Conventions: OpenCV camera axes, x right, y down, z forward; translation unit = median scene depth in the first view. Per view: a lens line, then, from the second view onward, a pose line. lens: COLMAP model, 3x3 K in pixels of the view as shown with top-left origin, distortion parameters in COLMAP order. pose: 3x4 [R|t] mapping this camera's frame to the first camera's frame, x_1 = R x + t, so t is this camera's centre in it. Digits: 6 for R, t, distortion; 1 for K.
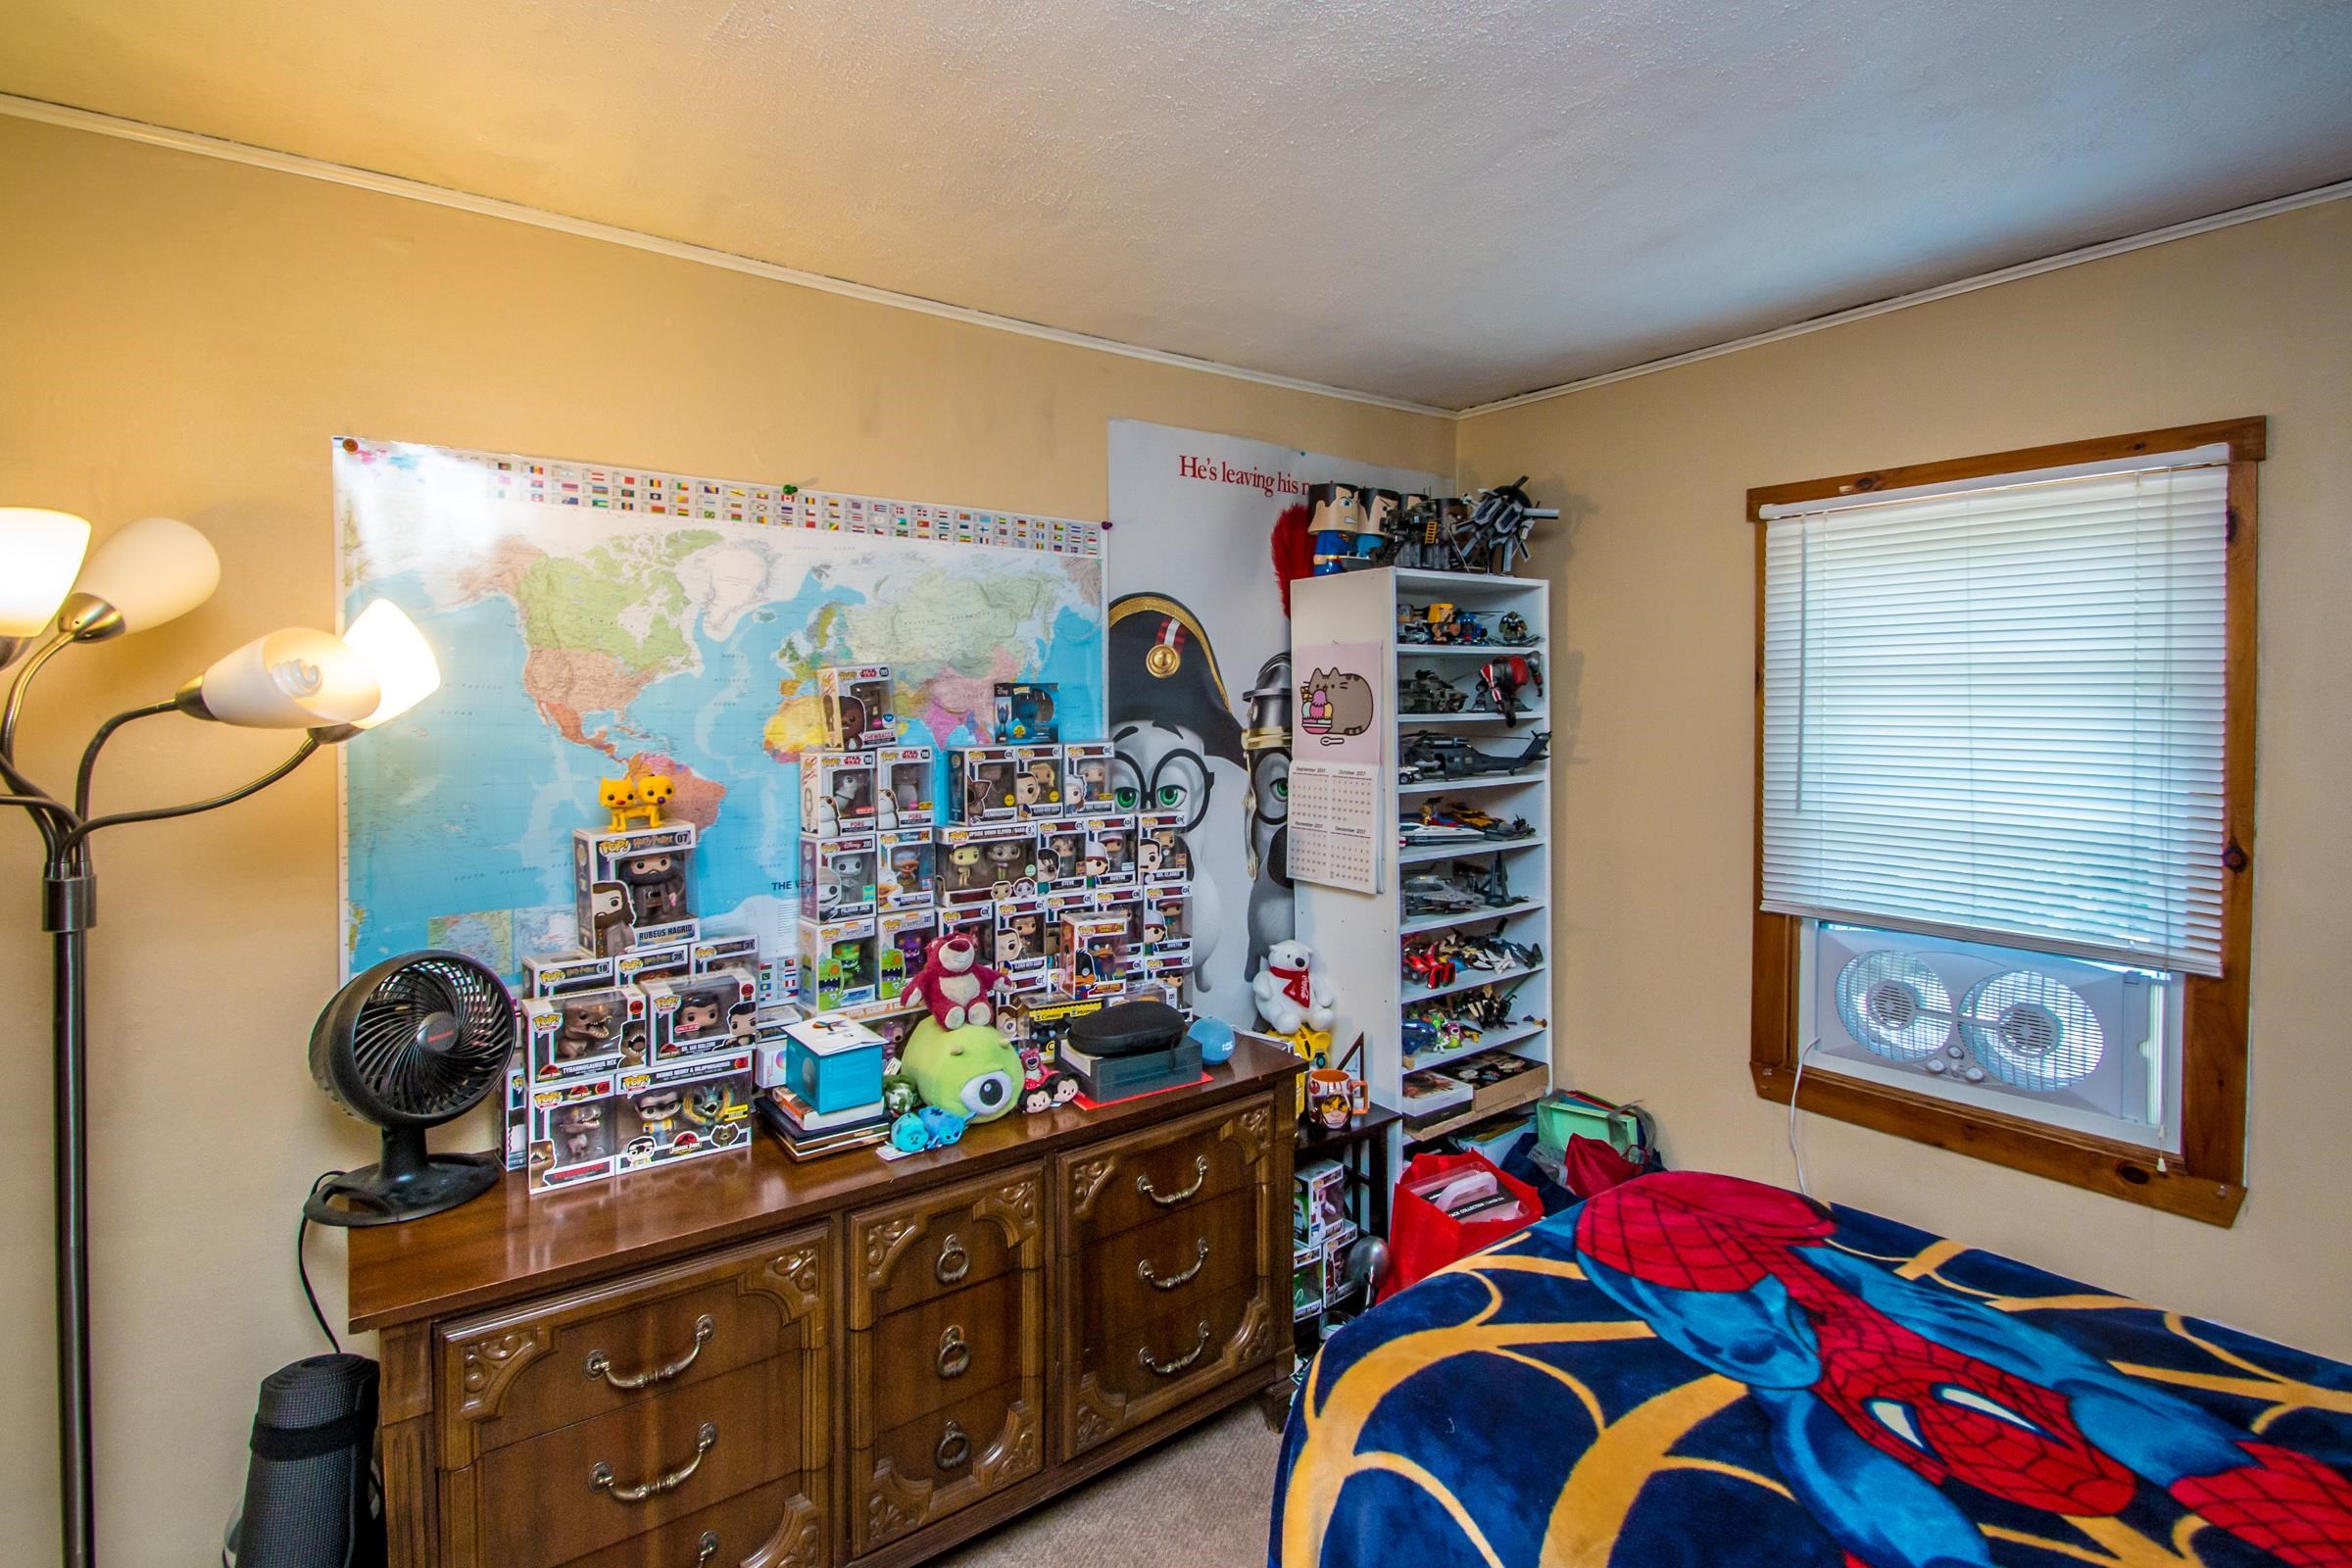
lens RADIAL K [[1125.4, 0, 1194.3], [0, 1125.4, 714.1], [0, 0, 1]] dist [0.000405, -0.000710]
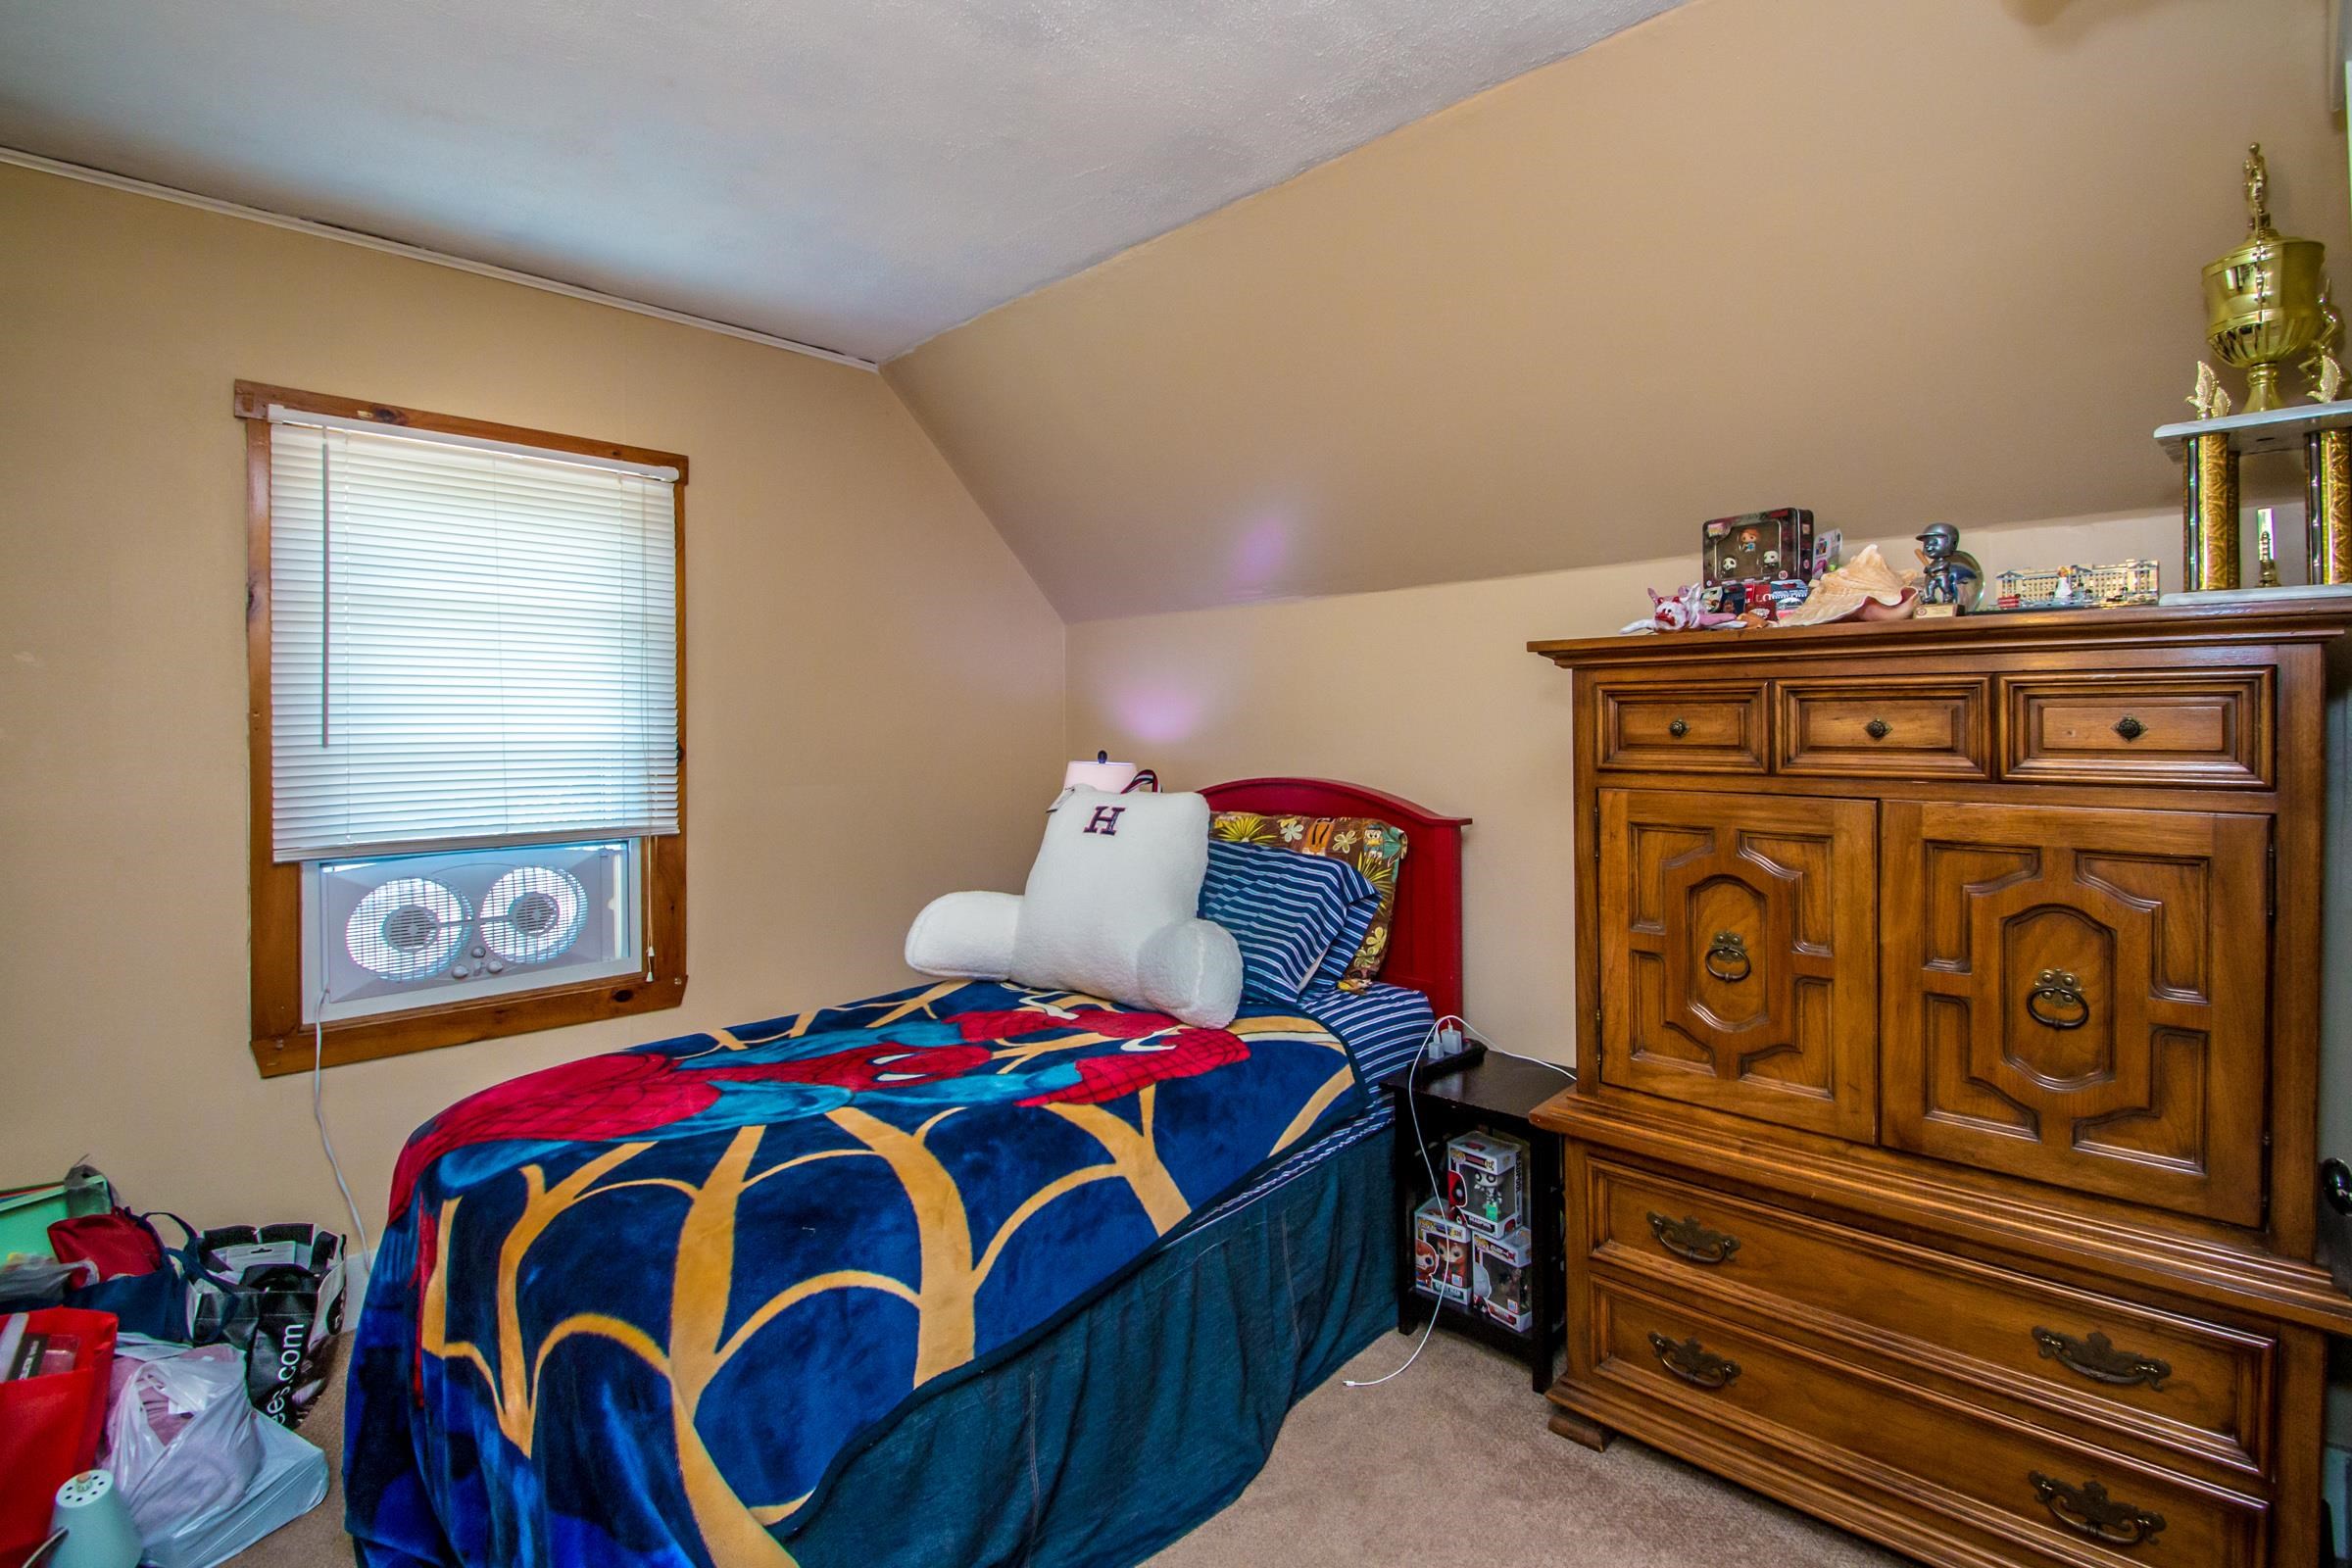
lens RADIAL K [[1125.4, 0, 1205.7], [0, 1125.4, 727.0], [0, 0, 1]] dist [0.000405, -0.000710]
pose [[-0.157046, -0.000906, 0.987591, -0.601371], [0.019360, 0.999805, 0.003996, 0.098026], [-0.987401, 0.019747, -0.156998, 0.517647]]
